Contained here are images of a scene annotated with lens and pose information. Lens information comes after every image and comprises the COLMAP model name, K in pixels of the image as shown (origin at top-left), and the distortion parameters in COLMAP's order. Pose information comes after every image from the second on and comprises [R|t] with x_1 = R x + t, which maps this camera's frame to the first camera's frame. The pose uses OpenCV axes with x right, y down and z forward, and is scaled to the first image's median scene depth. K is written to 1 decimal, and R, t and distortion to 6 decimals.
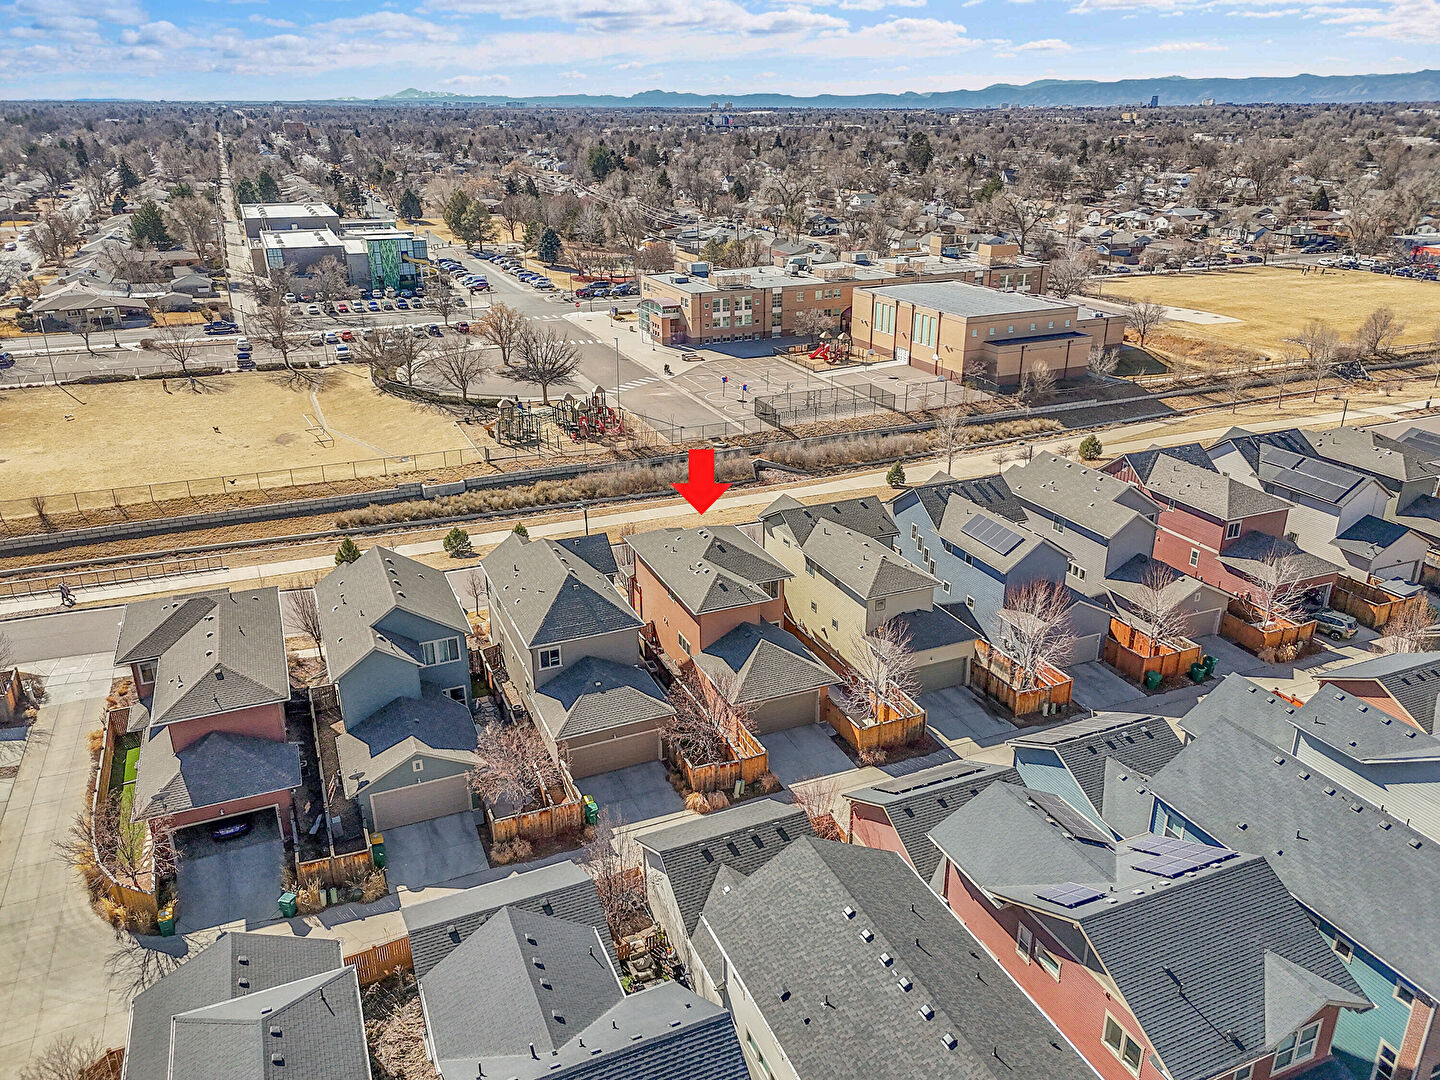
lens RADIAL K [[1053.4, 0, 725.1], [0, 1053.4, 547.1], [0, 0, 1]] dist [0.086190, -0.092279]
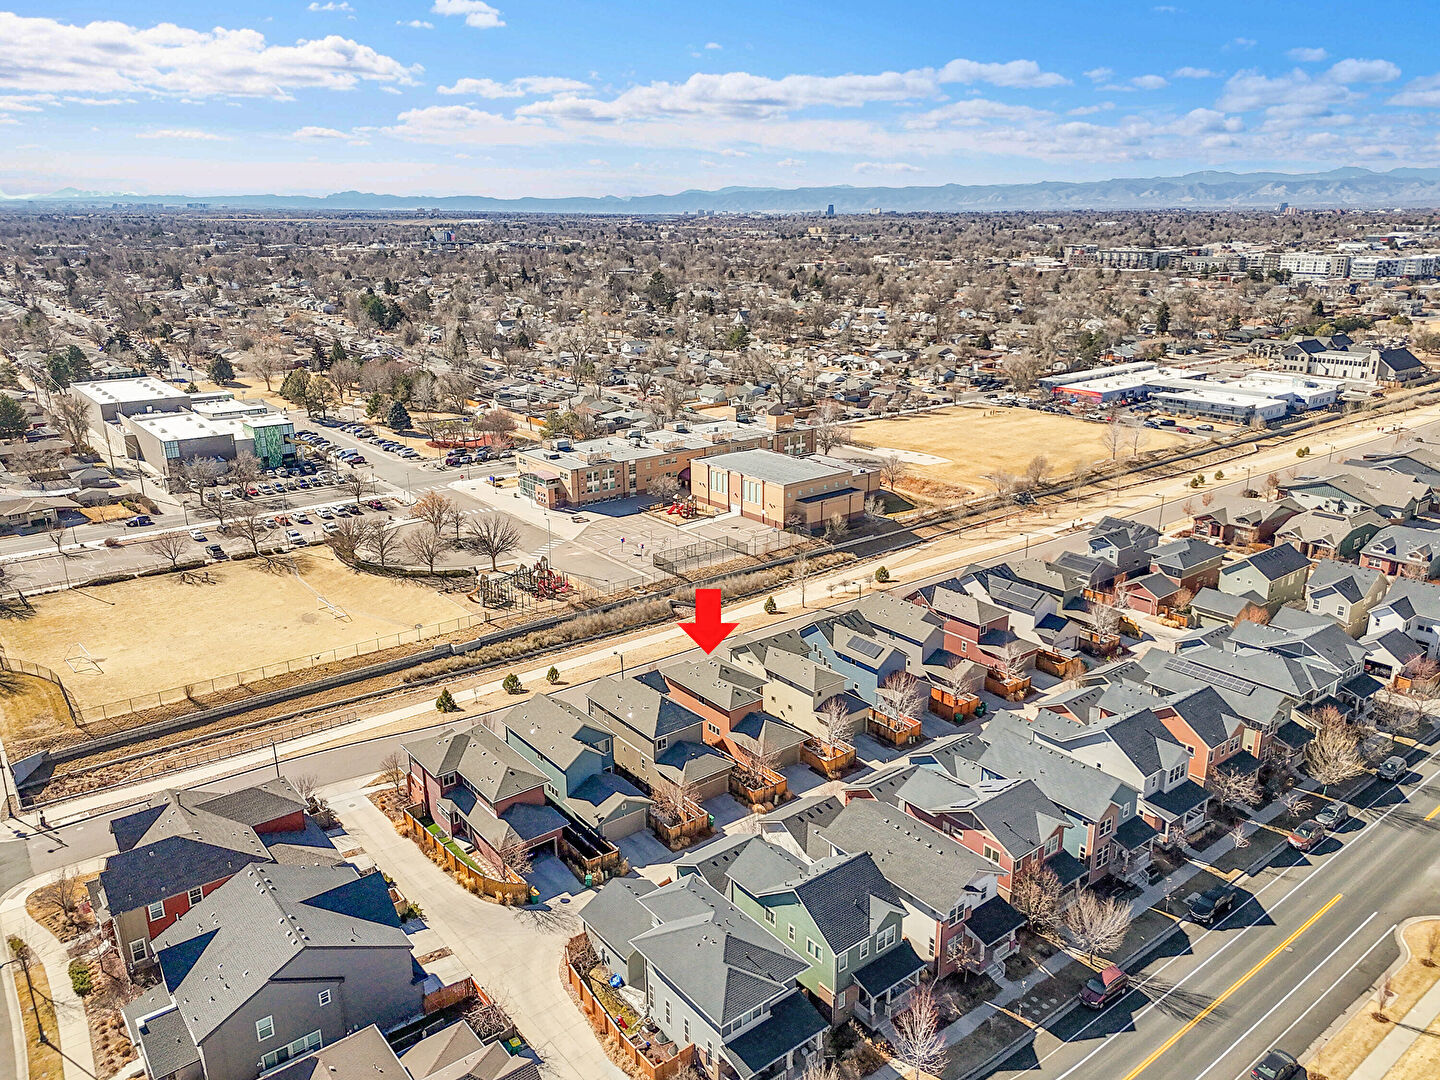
lens RADIAL K [[1053.4, 0, 725.1], [0, 1053.4, 547.1], [0, 0, 1]] dist [0.086190, -0.092279]
pose [[0.966096, -0.078554, 0.245944, -0.280951], [0.098744, 0.992588, -0.070844, -0.053783], [-0.238556, 0.092727, 0.966692, -0.477485]]
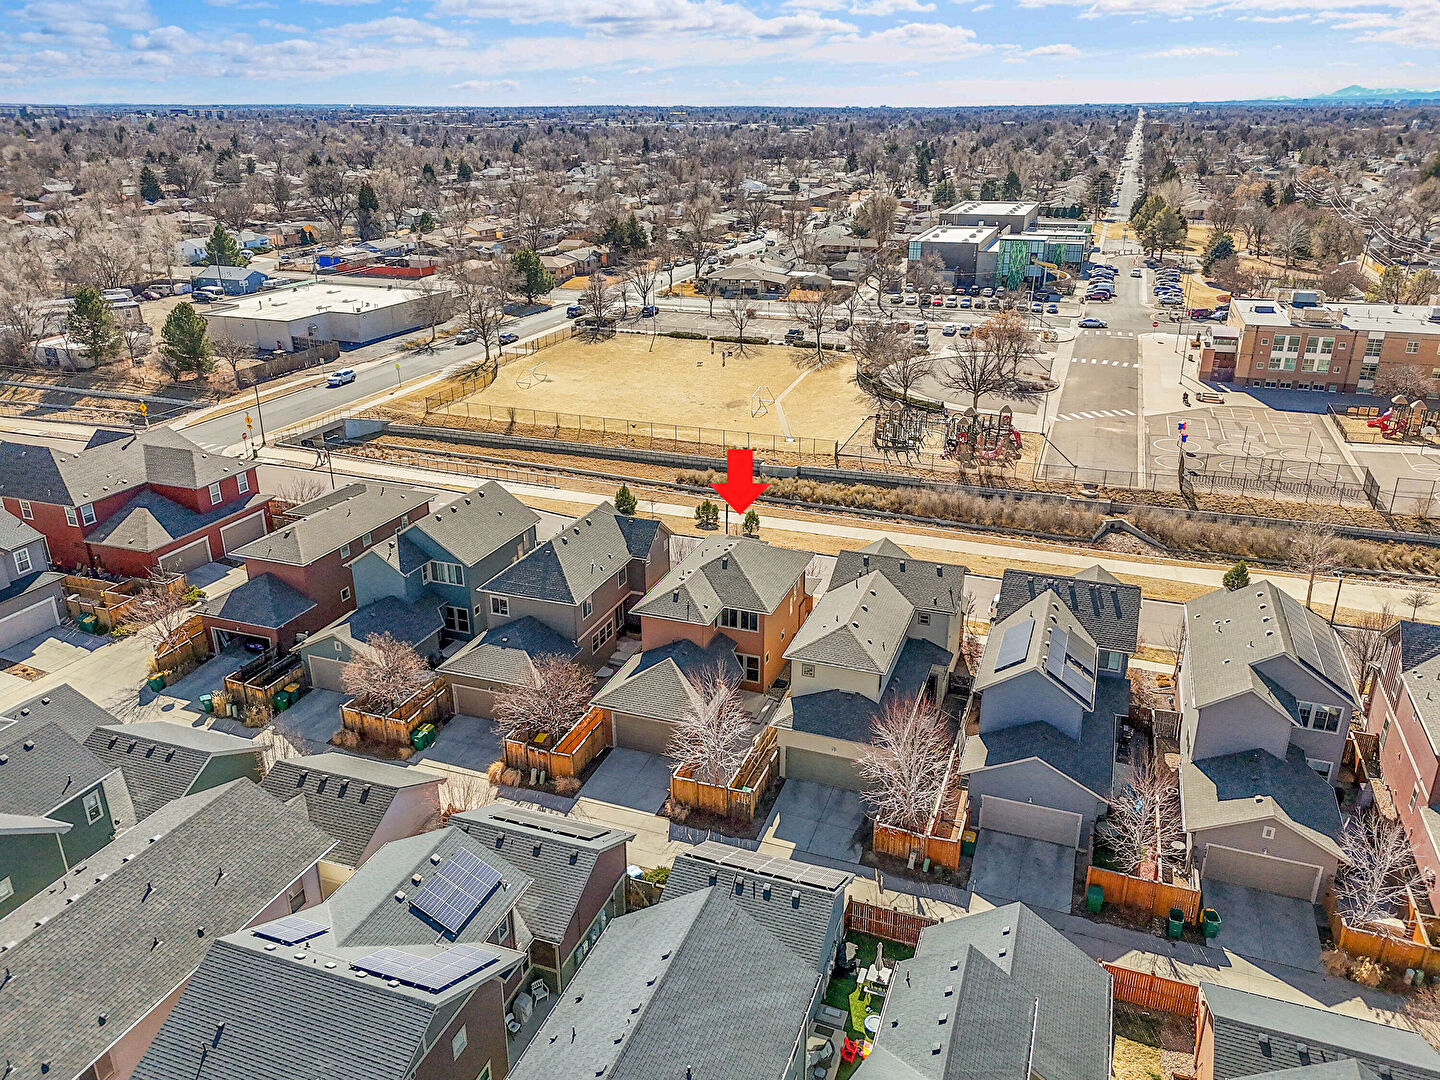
lens RADIAL K [[1053.4, 0, 725.1], [0, 1053.4, 547.1], [0, 0, 1]] dist [0.086190, -0.092279]
pose [[0.725791, 0.260109, -0.636845, 0.404460], [-0.261257, 0.960622, 0.094604, -0.069893], [0.636374, 0.097717, 0.765166, 0.175229]]
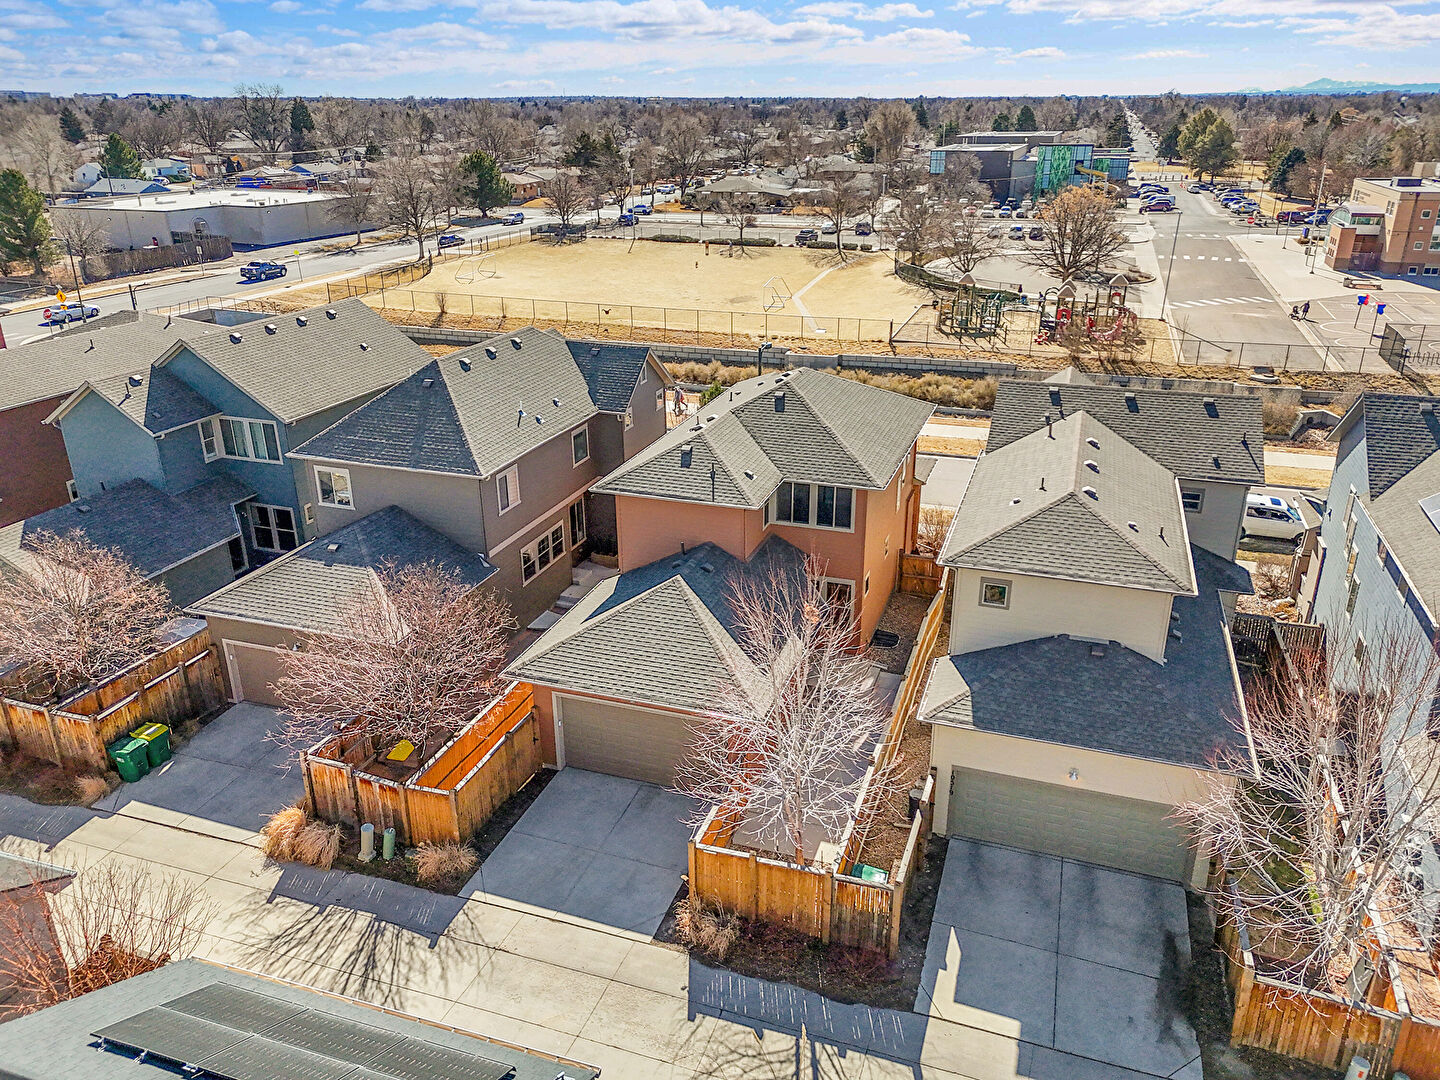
lens RADIAL K [[1053.4, 0, 725.1], [0, 1053.4, 547.1], [0, 0, 1]] dist [0.086190, -0.092279]
pose [[0.739459, 0.257221, -0.622123, 0.200980], [-0.254493, 0.962357, 0.095401, 0.016920], [0.623244, 0.087781, 0.777085, 0.406100]]
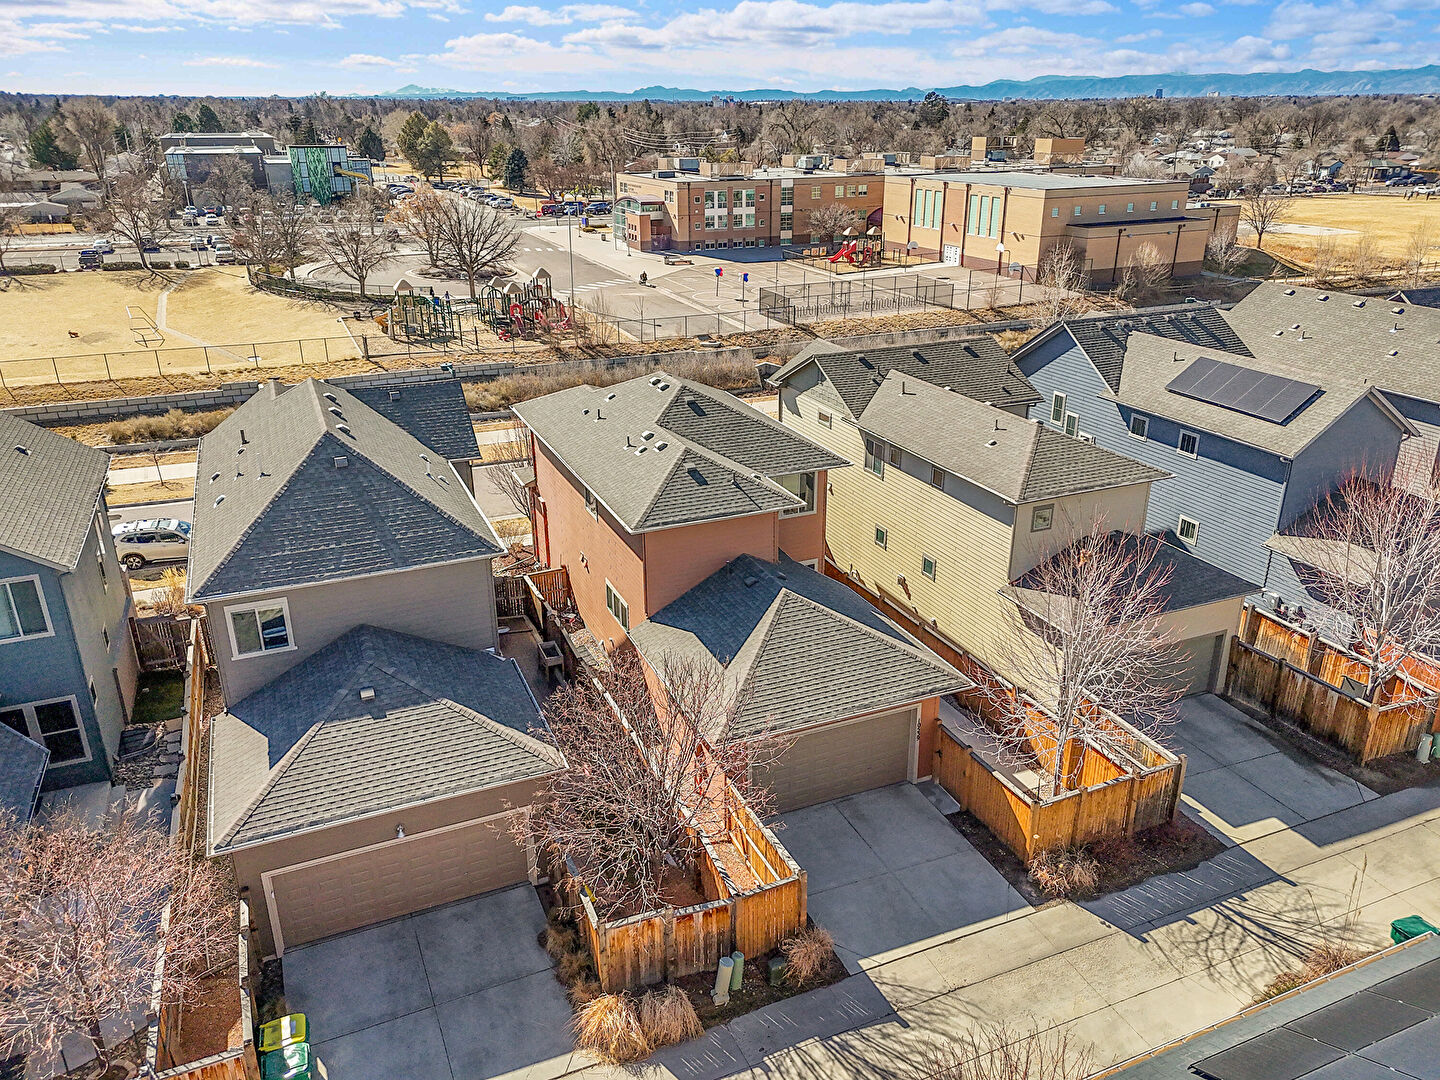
lens RADIAL K [[1053.4, 0, 725.1], [0, 1053.4, 547.1], [0, 0, 1]] dist [0.086190, -0.092279]
pose [[0.999999, 0.000238, -0.001192, 0.006849], [-0.000235, 0.999996, 0.002655, 0.042464], [0.001193, -0.002655, 0.999996, 0.346817]]
